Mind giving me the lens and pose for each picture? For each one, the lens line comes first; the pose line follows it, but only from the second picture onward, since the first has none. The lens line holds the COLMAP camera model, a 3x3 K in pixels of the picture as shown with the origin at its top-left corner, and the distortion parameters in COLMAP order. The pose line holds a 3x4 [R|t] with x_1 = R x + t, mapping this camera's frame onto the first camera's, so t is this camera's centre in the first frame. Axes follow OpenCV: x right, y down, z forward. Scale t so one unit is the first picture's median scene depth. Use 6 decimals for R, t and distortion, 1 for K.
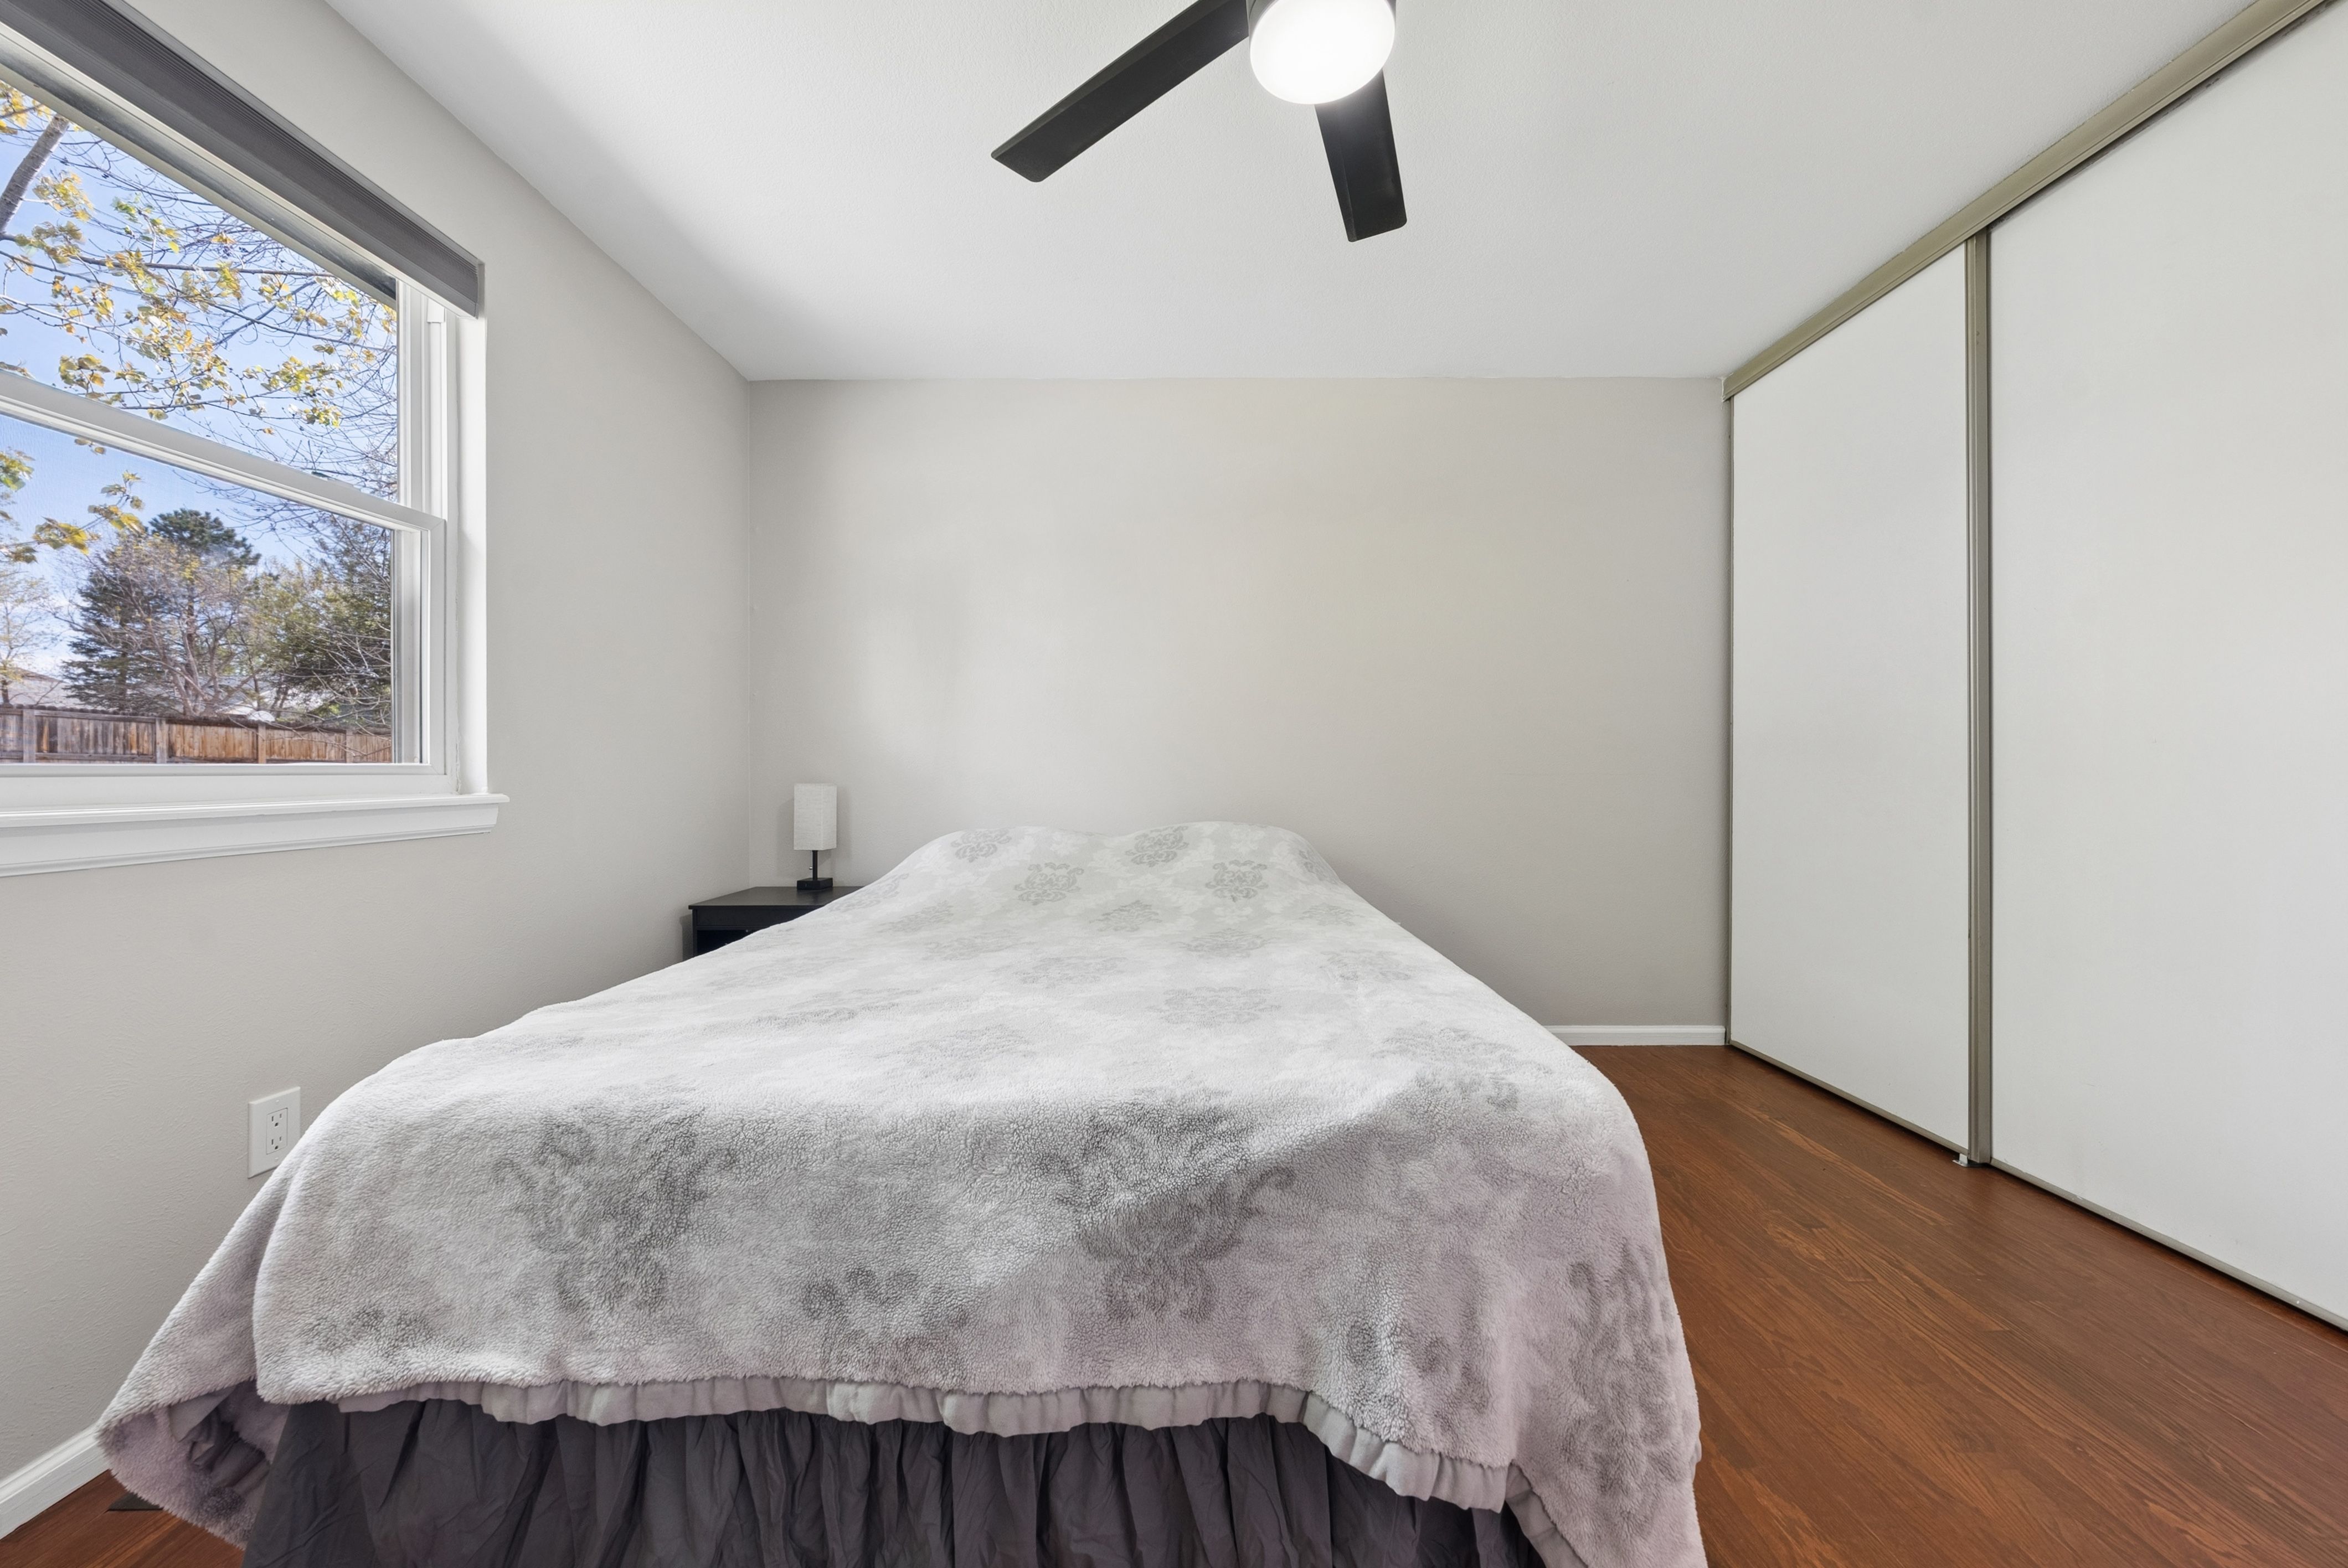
lens RADIAL K [[842.1, 0, 1174.9], [0, 842.1, 769.6], [0, 0, 1]] dist [-0.008849, 0.000048]
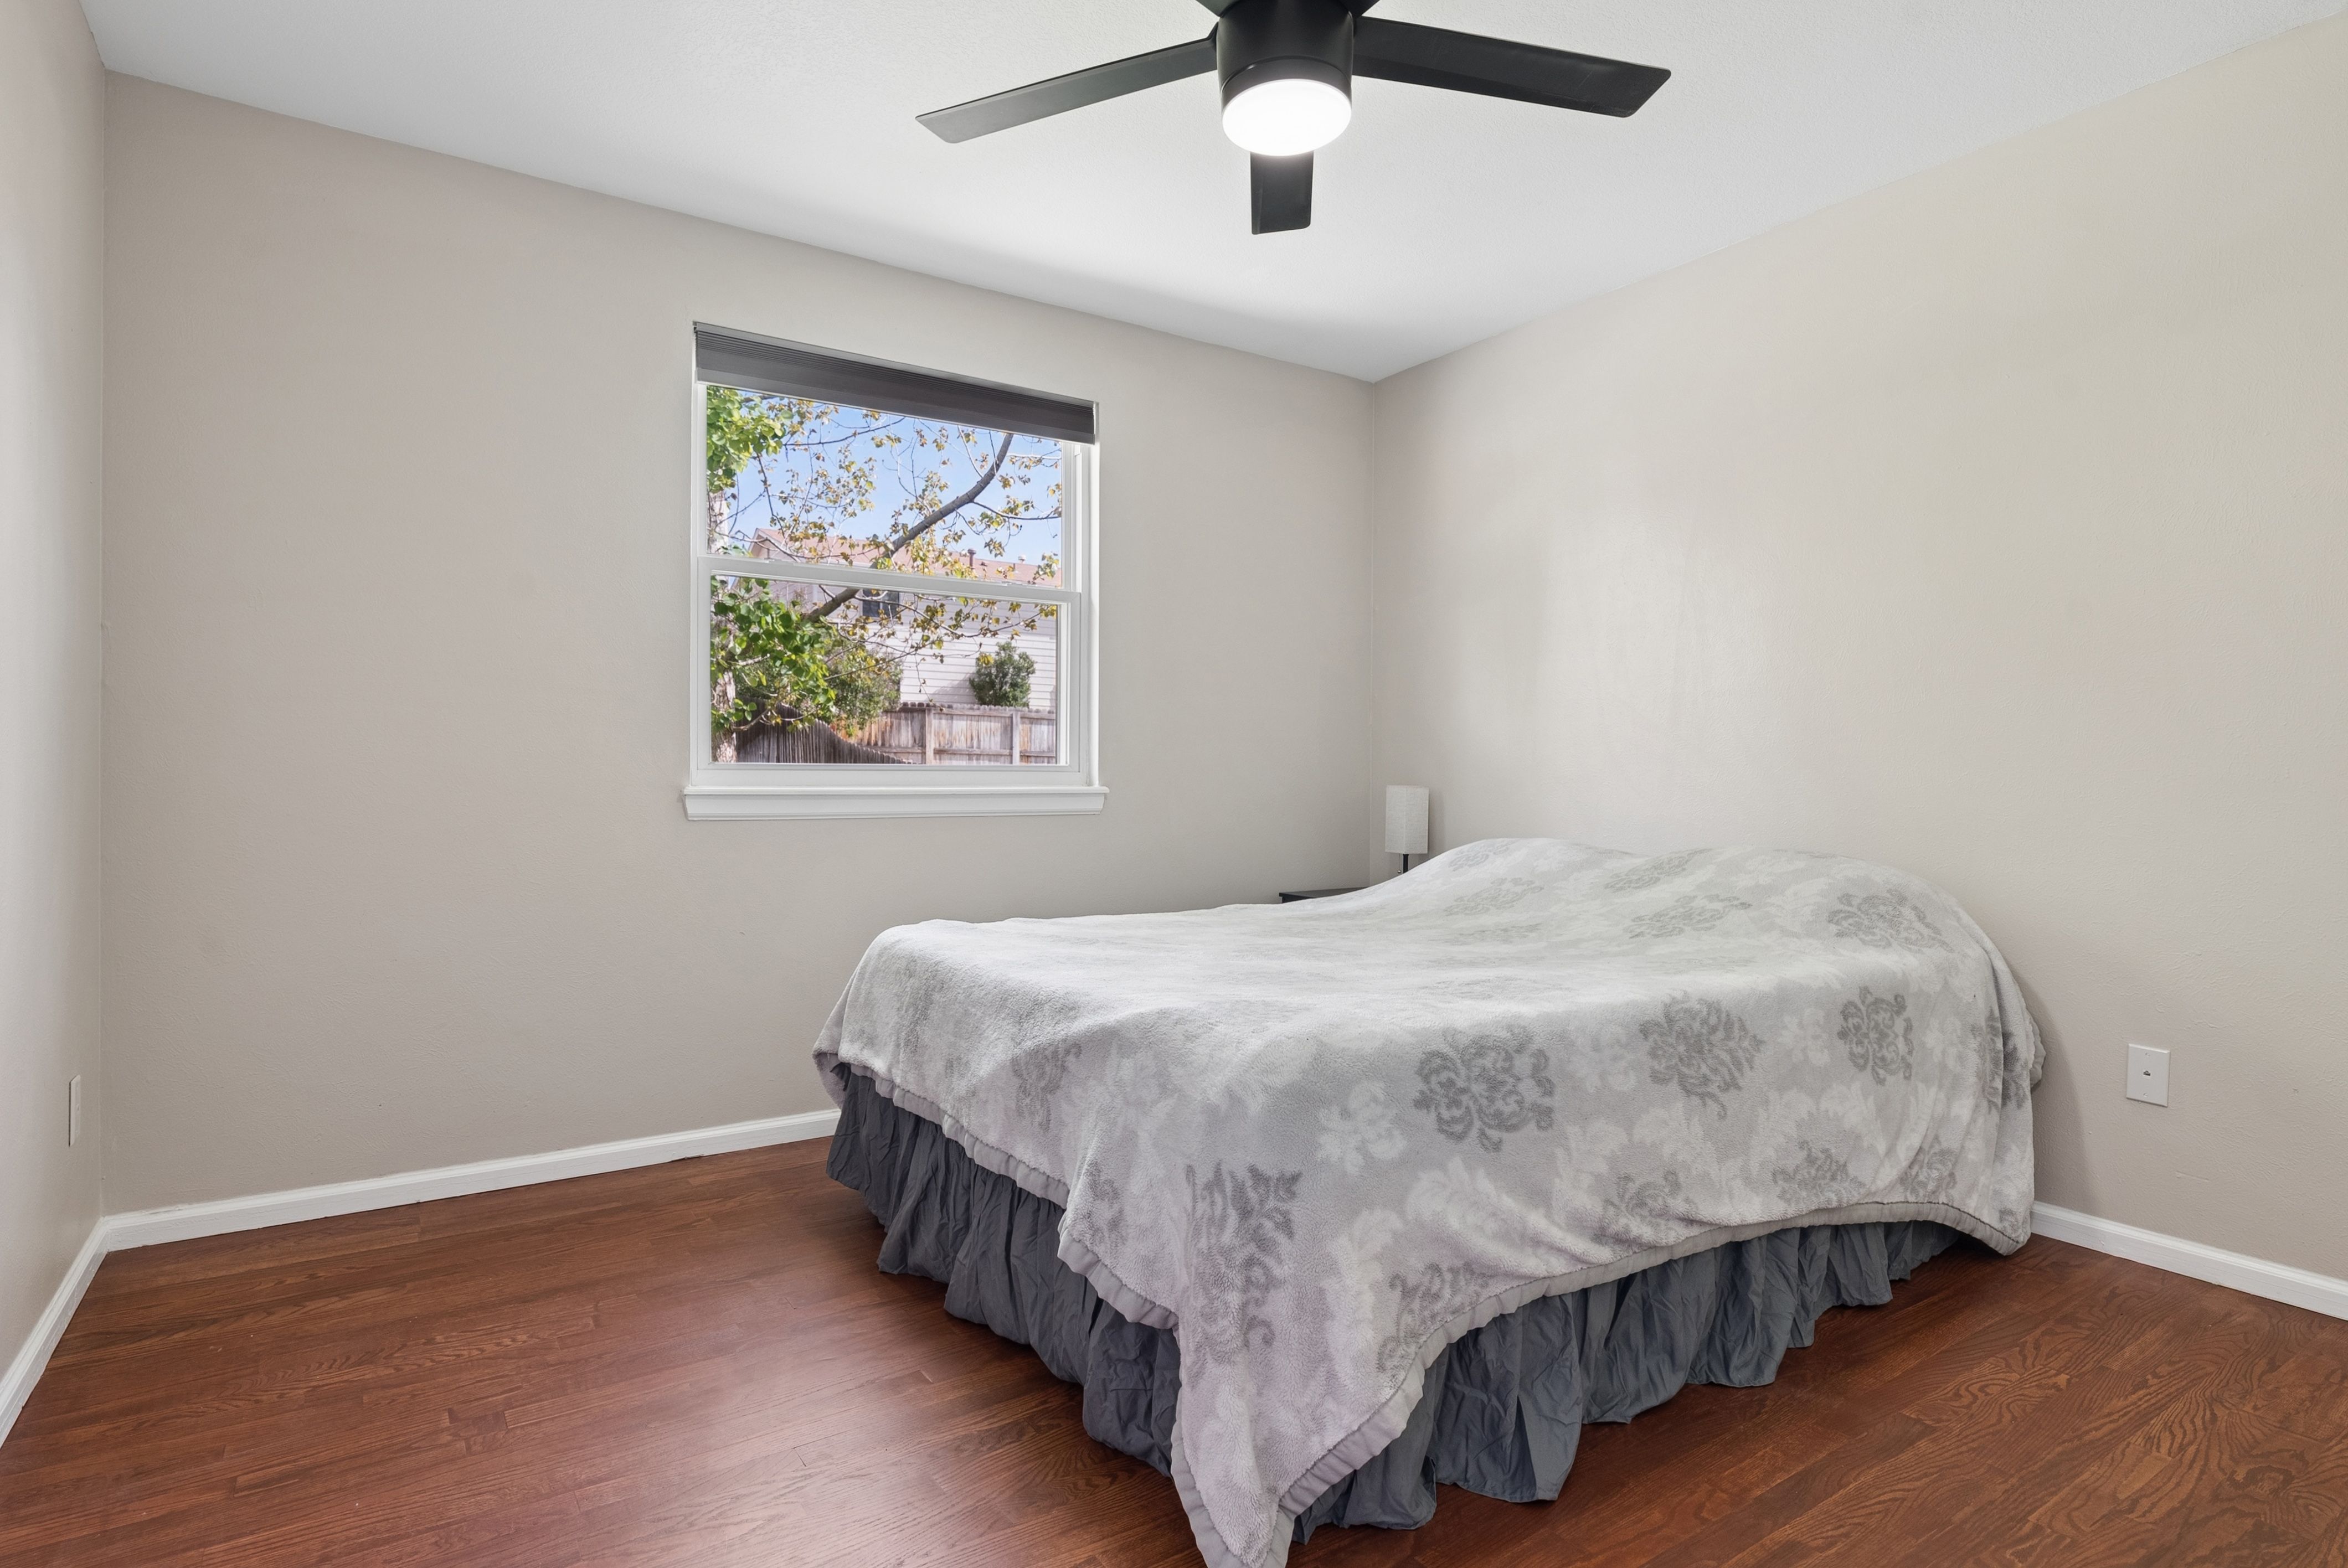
lens RADIAL K [[1212.7, 0, 1174.0], [0, 1212.7, 784.0], [0, 0, 1]] dist [-0.000474, -0.000046]
pose [[0.552706, 0.015215, -0.833238, 1.943448], [-0.009515, 0.999883, 0.011947, 0.000330], [0.833322, 0.001325, 0.552786, -0.016339]]
